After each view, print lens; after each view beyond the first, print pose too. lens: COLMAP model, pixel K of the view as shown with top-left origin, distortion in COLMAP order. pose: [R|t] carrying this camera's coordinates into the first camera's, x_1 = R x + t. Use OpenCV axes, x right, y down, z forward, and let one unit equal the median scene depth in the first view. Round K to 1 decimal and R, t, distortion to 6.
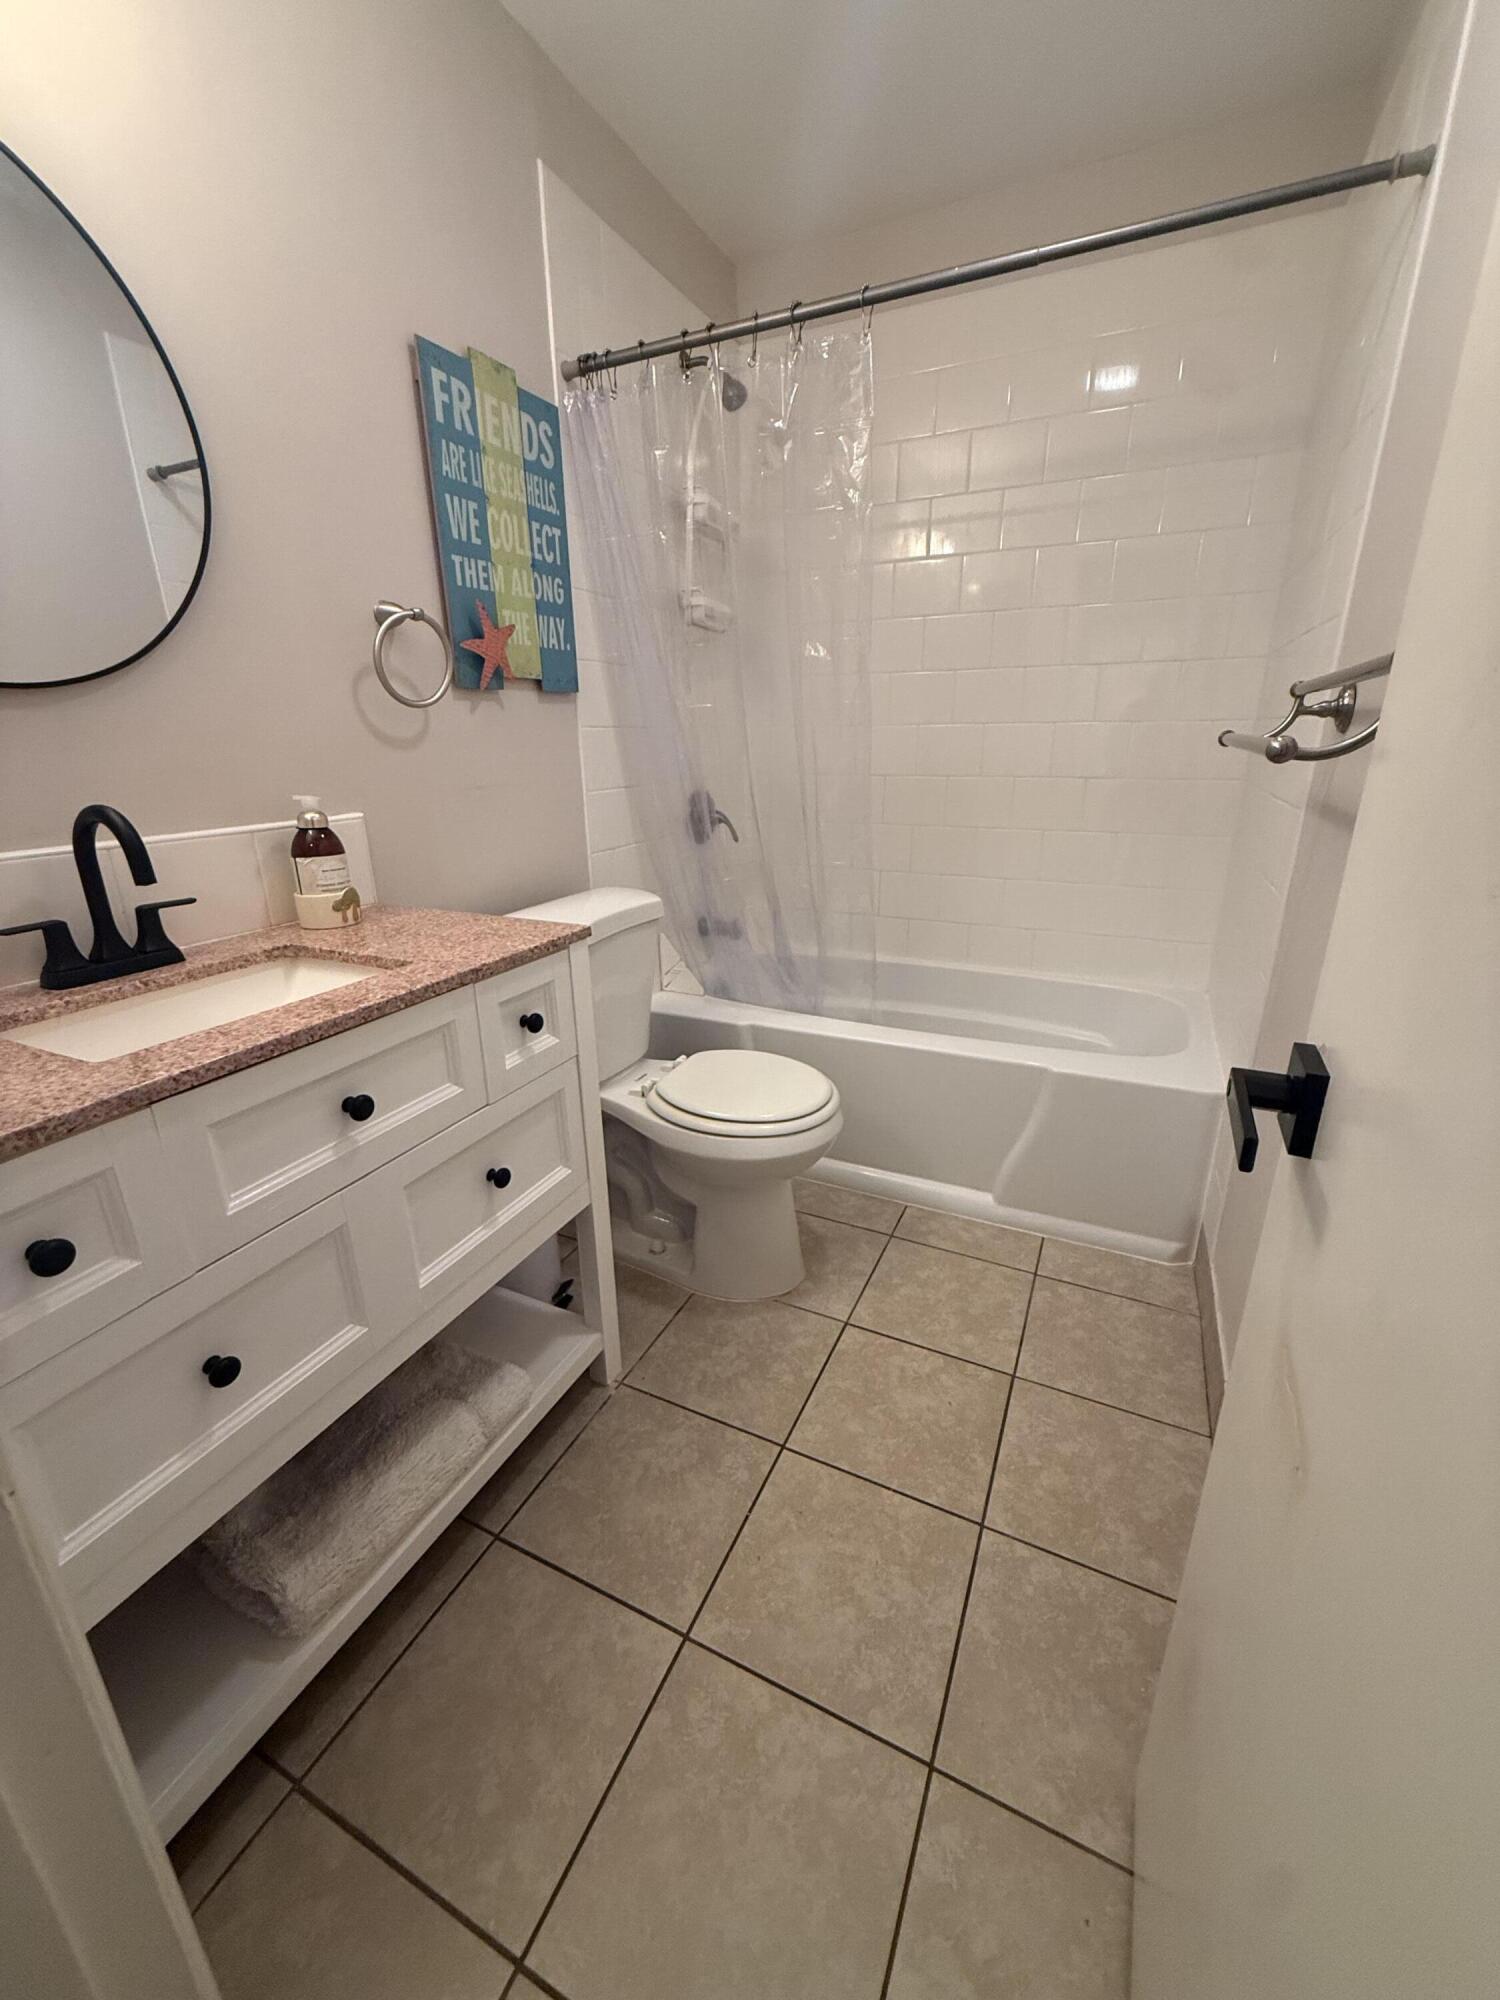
lens RADIAL K [[799.3, 0, 743.6], [0, 799.3, 1000.1], [0, 0, 1]] dist [0.000668, 0.000031]
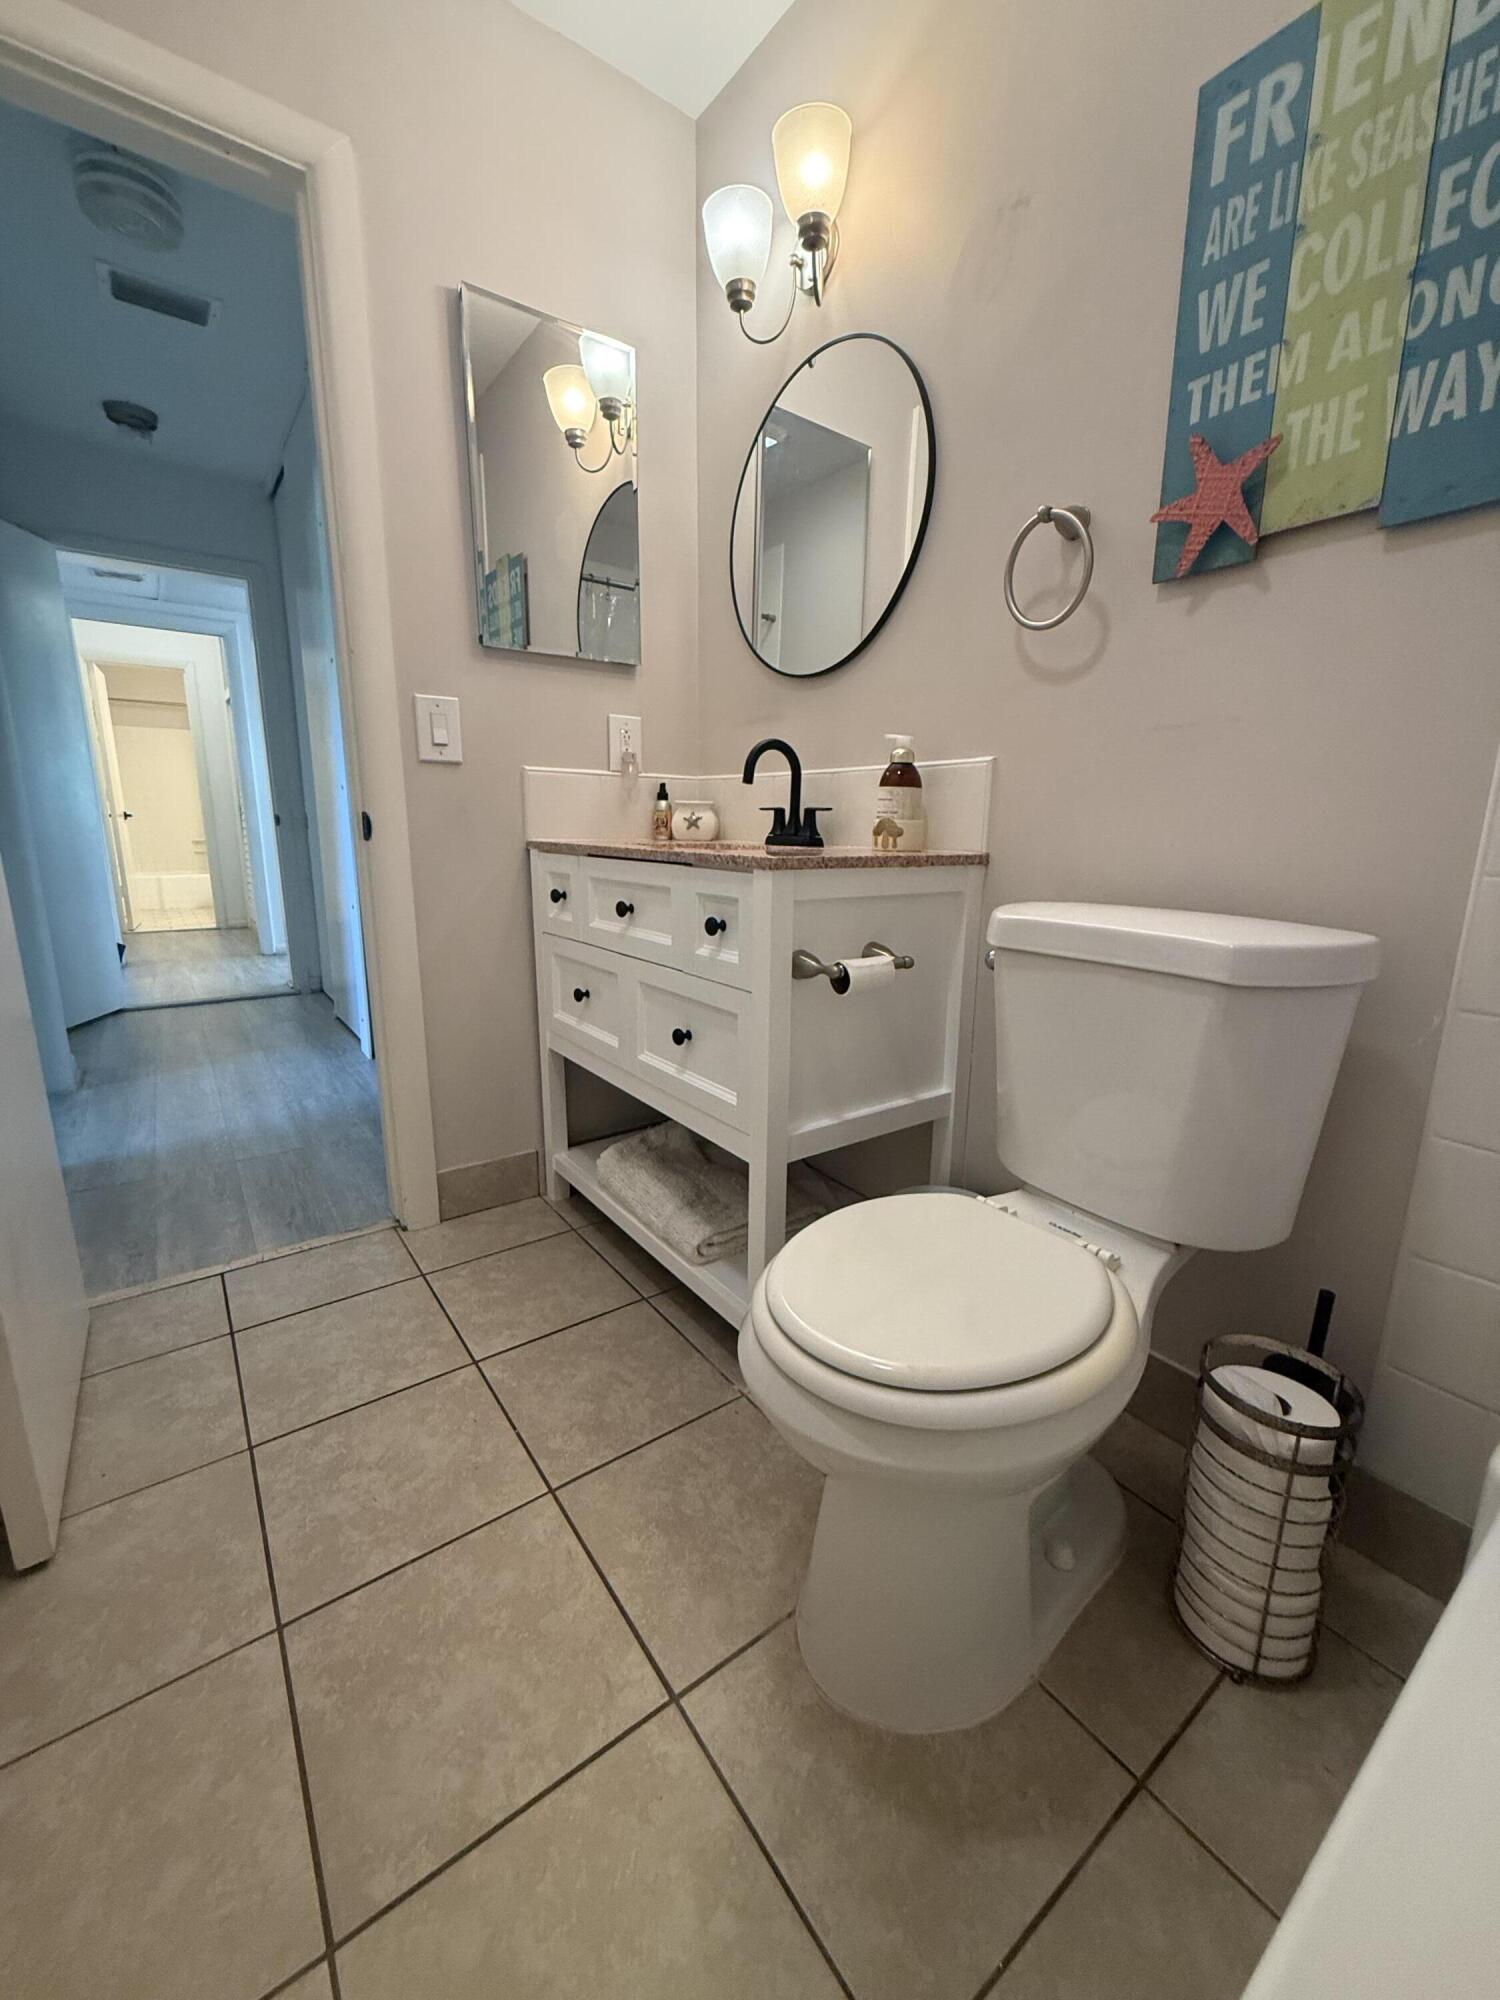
lens RADIAL K [[799.3, 0, 744.9], [0, 799.3, 992.5], [0, 0, 1]] dist [0.000668, 0.000031]
pose [[-0.472177, 0.194886, -0.859691, 0.508950], [-0.284303, 0.889471, 0.357788, -0.223785], [0.834398, 0.413352, -0.364582, 1.136098]]
